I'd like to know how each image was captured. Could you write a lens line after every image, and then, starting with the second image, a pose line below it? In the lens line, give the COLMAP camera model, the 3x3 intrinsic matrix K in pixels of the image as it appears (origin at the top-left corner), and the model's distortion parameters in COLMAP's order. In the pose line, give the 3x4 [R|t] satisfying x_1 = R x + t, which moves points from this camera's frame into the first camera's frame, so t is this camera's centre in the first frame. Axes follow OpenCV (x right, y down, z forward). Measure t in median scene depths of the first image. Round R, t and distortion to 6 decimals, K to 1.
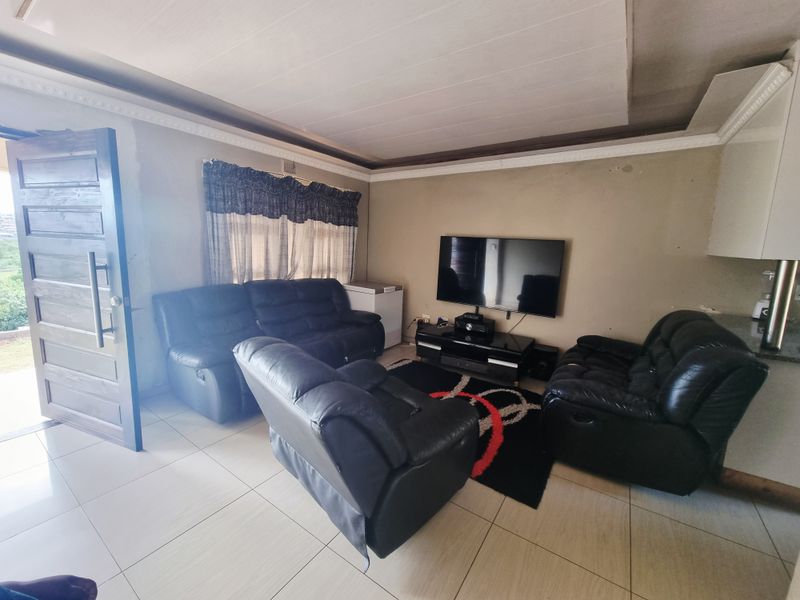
lens RADIAL K [[331.3, 0, 400.2], [0, 331.3, 297.6], [0, 0, 1]] dist [-0.002296, -0.000444]
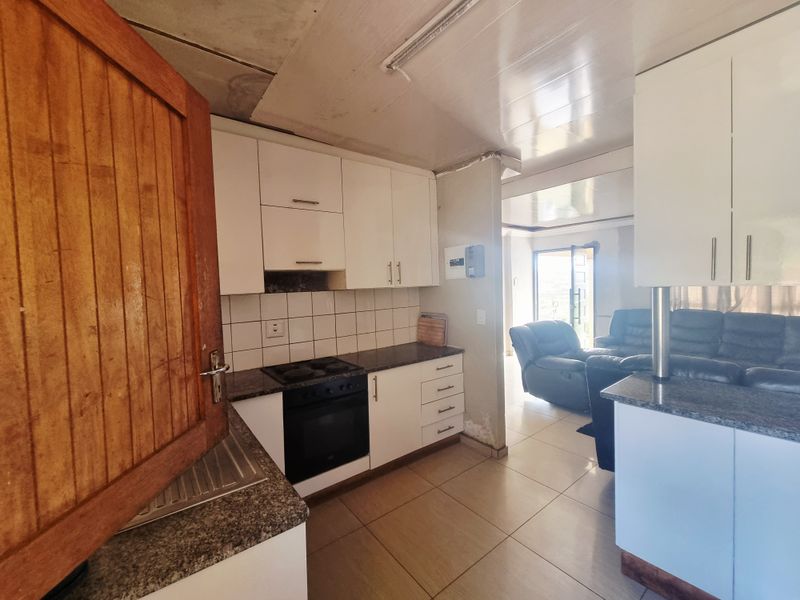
lens RADIAL K [[331.3, 0, 400.2], [0, 331.3, 297.6], [0, 0, 1]] dist [-0.002296, -0.000444]
pose [[-0.314106, 0.012998, -0.949299, 1.083124], [-0.128777, 0.990082, 0.056166, -0.022488], [0.940613, 0.139890, -0.309317, 0.305742]]
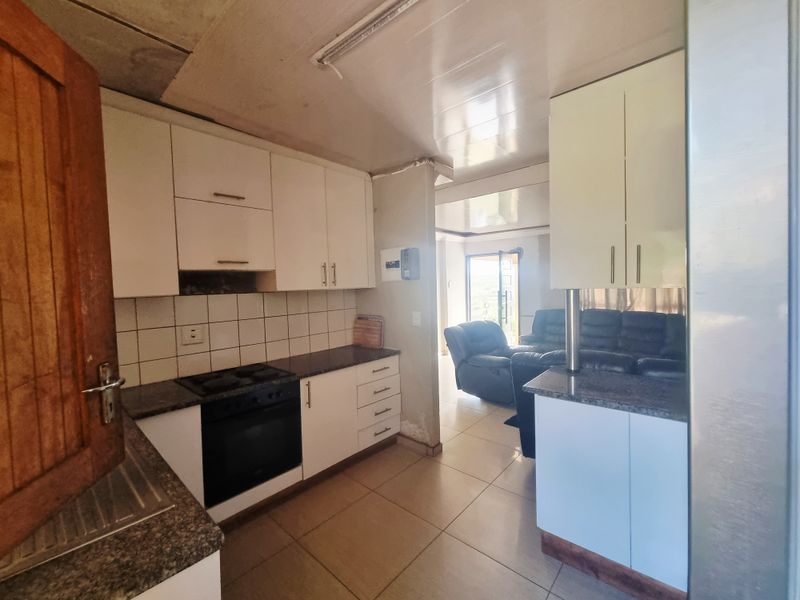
lens RADIAL K [[331.3, 0, 400.2], [0, 331.3, 297.6], [0, 0, 1]] dist [-0.002296, -0.000444]
pose [[-0.133990, 0.007600, -0.990954, 1.079088], [-0.132851, 0.990806, 0.025562, -0.022750], [0.982037, 0.135075, -0.131748, 0.308739]]
